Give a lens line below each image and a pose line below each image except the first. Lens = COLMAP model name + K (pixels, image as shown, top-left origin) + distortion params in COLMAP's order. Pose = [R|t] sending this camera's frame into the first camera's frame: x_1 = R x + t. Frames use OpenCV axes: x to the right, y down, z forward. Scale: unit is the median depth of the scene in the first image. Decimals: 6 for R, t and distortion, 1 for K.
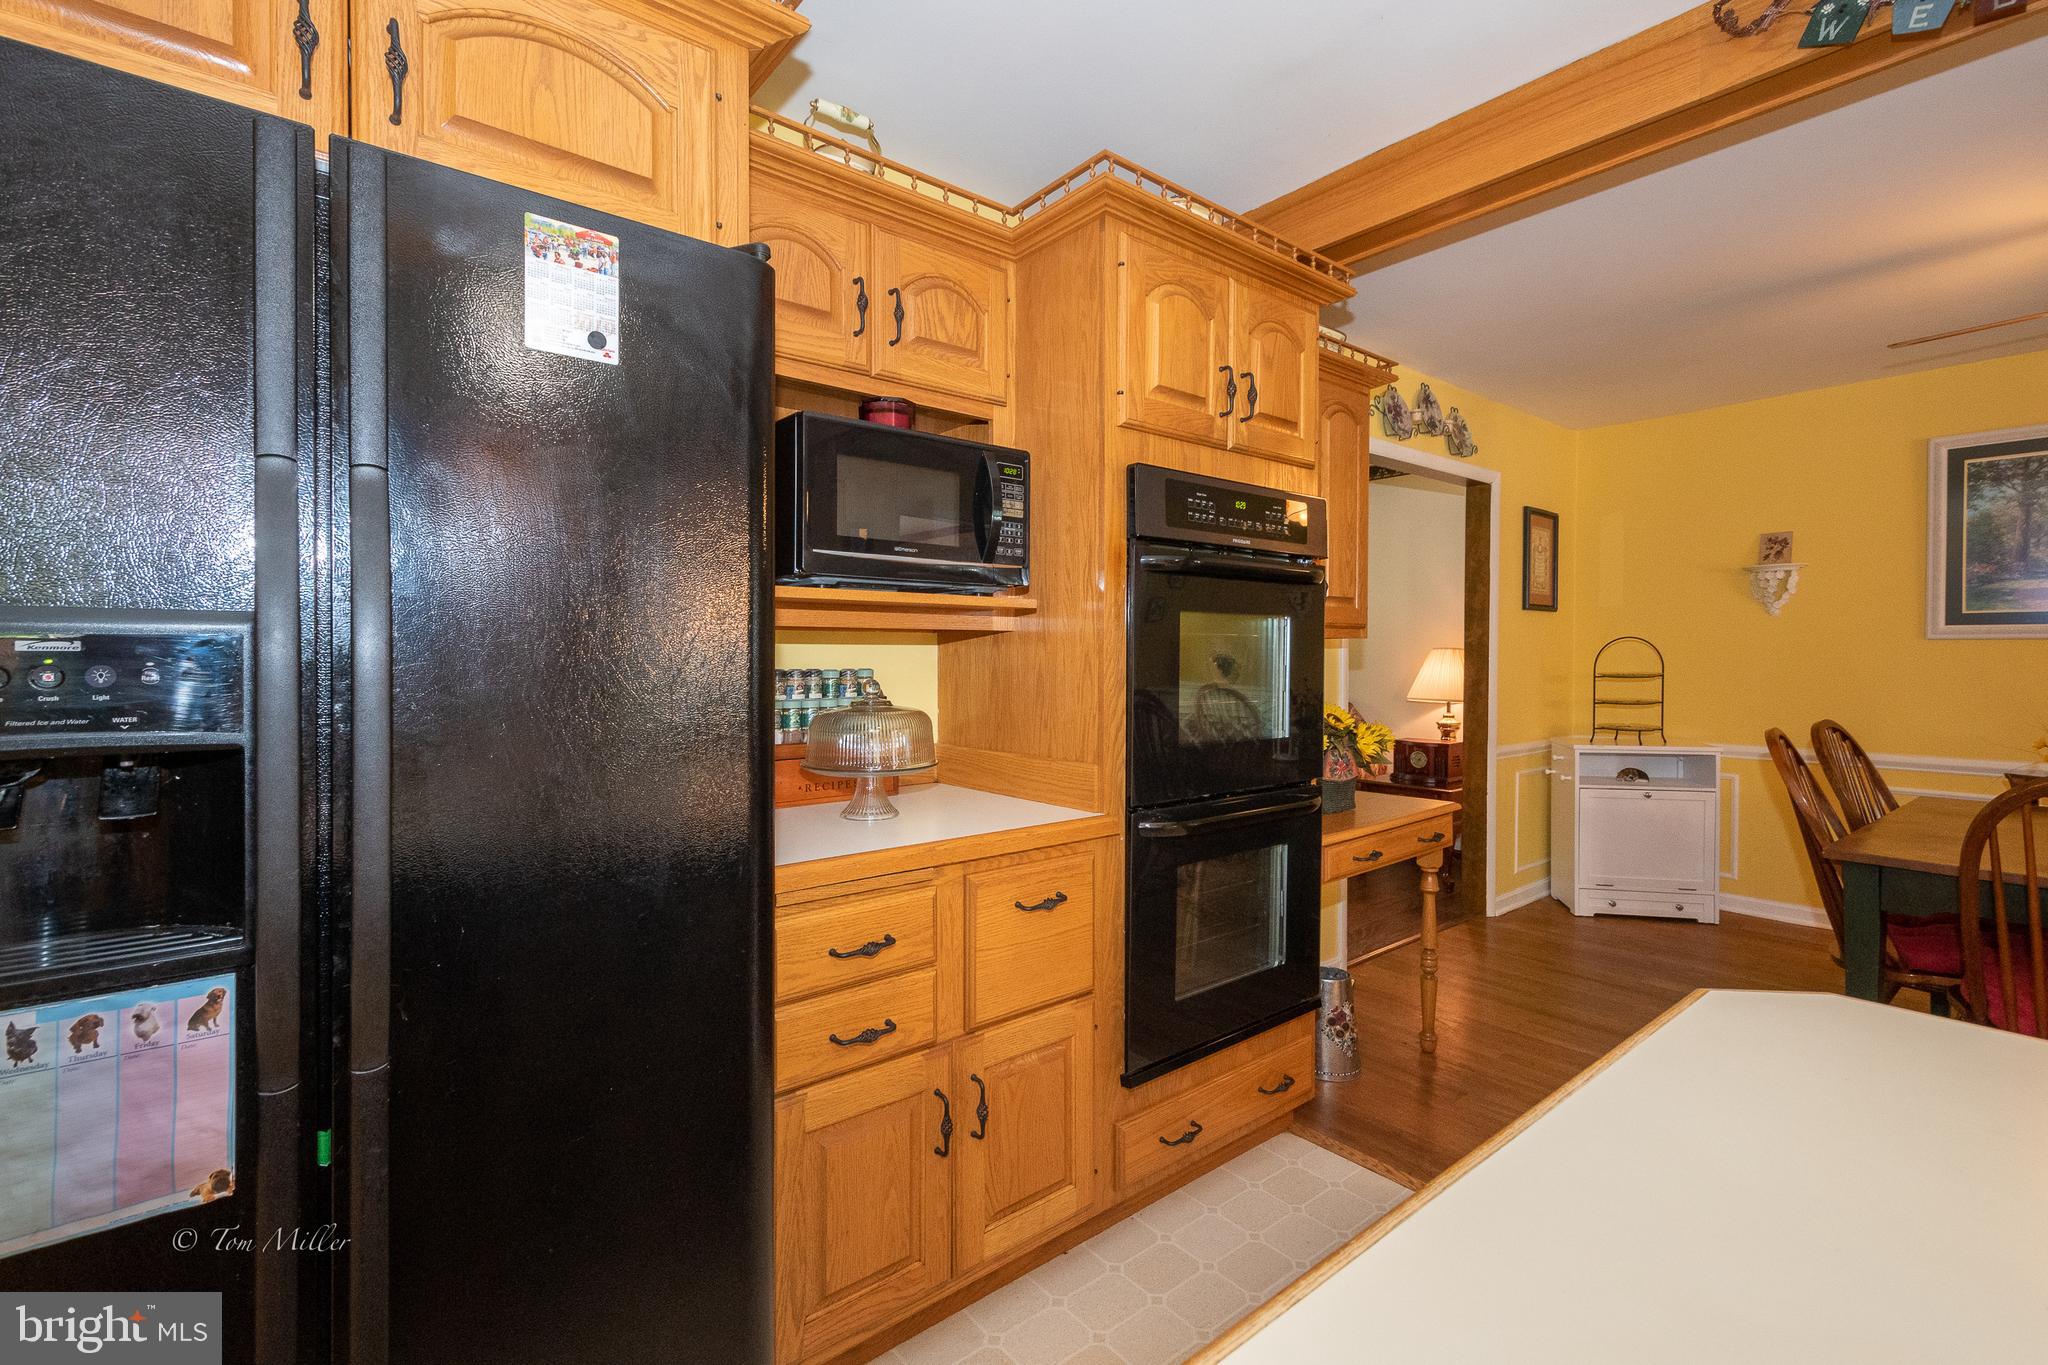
lens RADIAL K [[903.6, 0, 1022.7], [0, 903.6, 671.7], [0, 0, 1]] dist [0.000733, -0.000015]
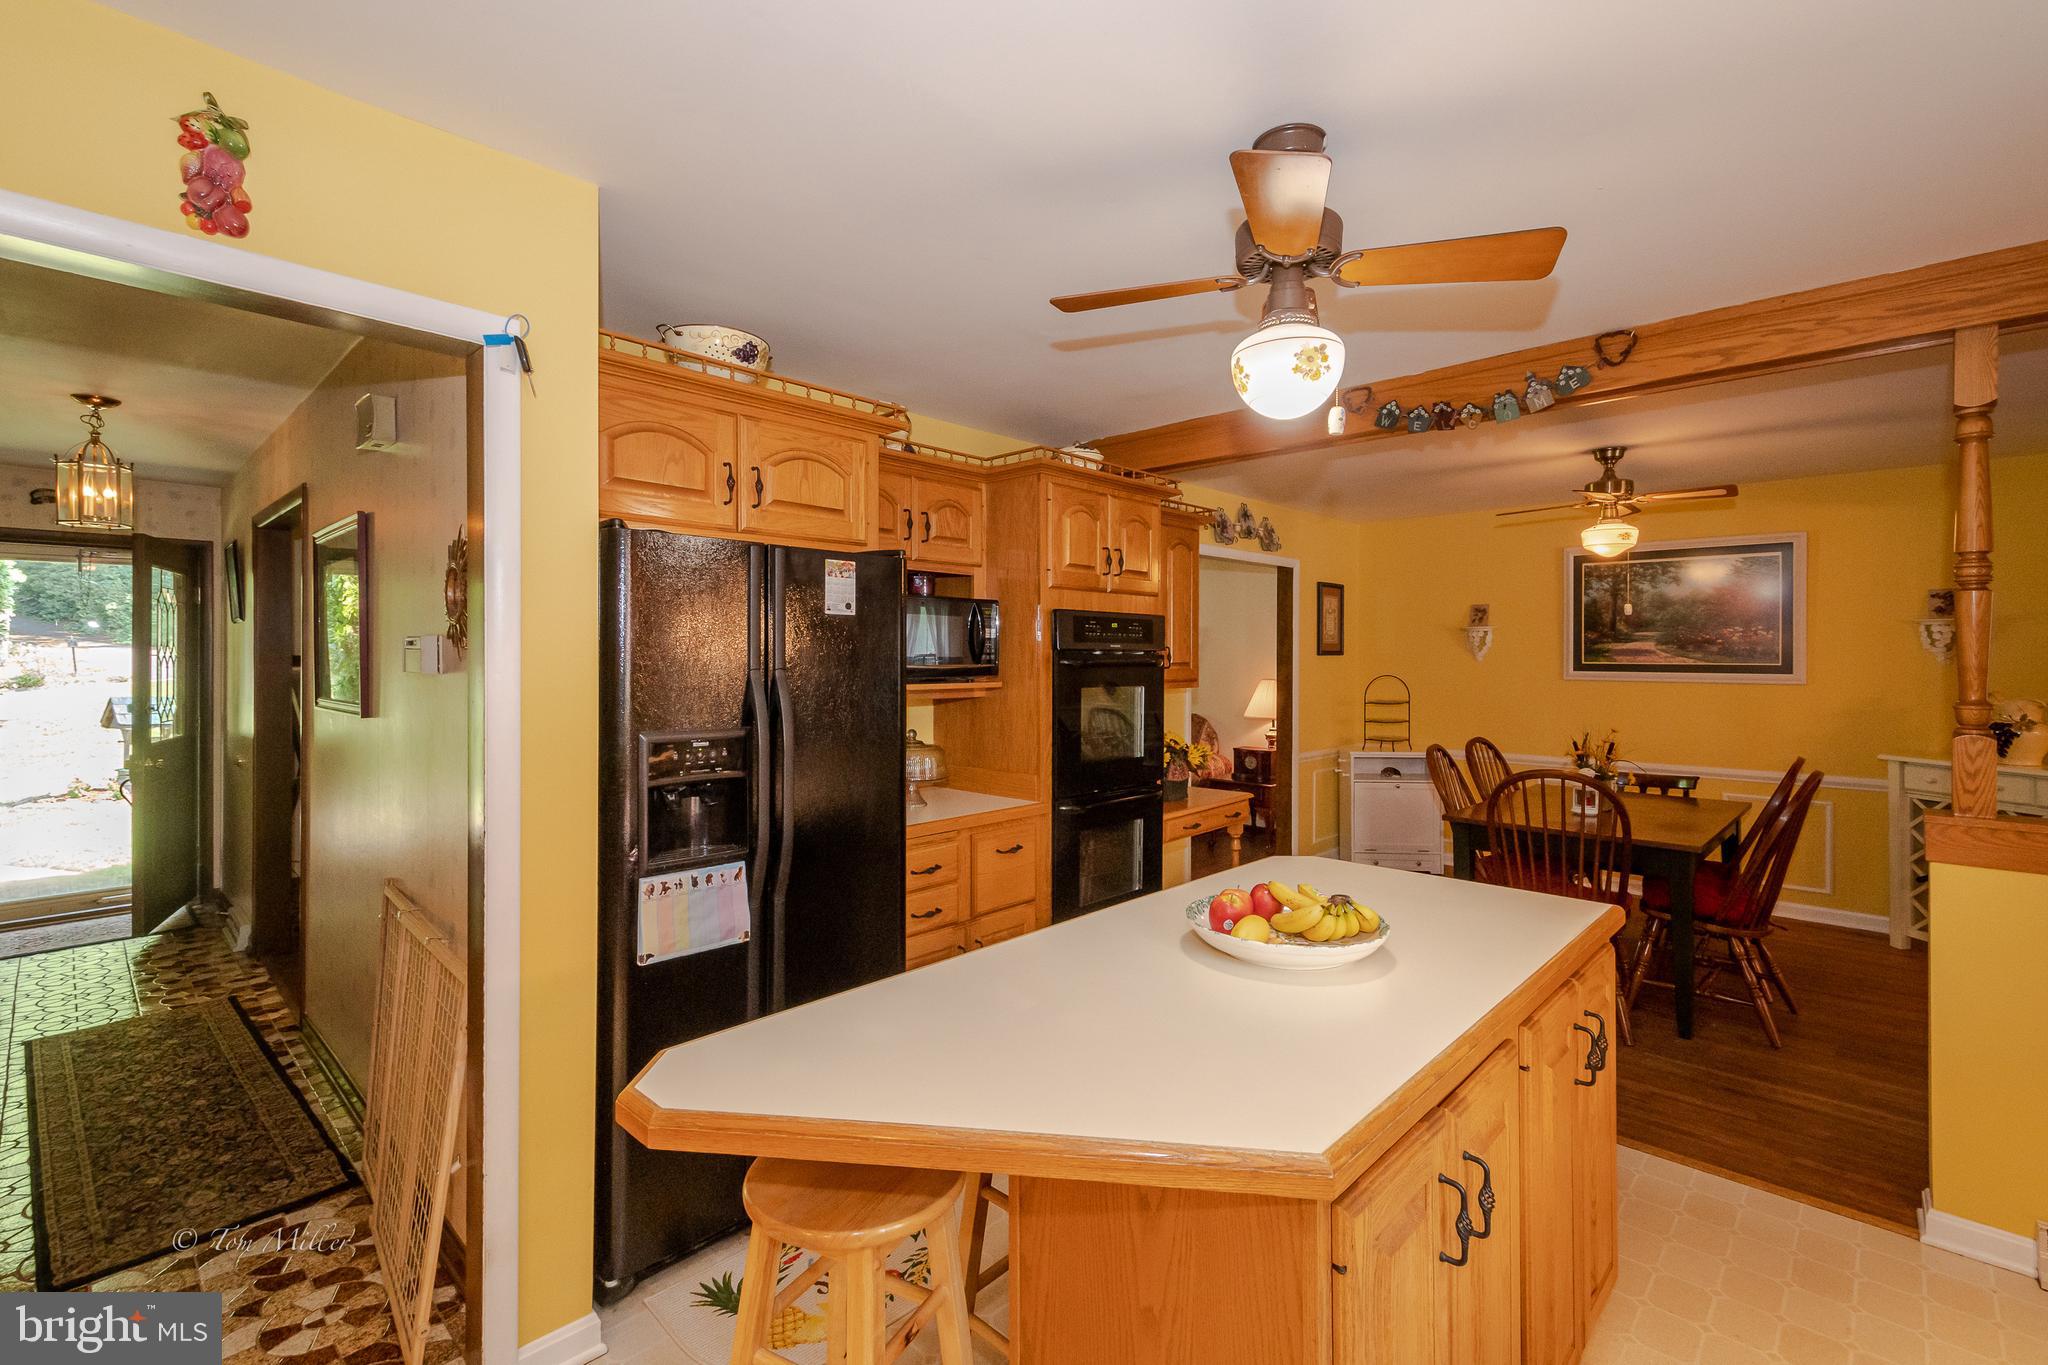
lens RADIAL K [[931.4, 0, 1020.7], [0, 931.4, 651.2], [0, 0, 1]] dist [-0.002286, -0.000174]
pose [[0.992870, 0.000484, 0.119203, -0.154069], [0.001715, 0.999830, -0.018341, -0.098916], [-0.119192, 0.018415, 0.992700, -0.764236]]
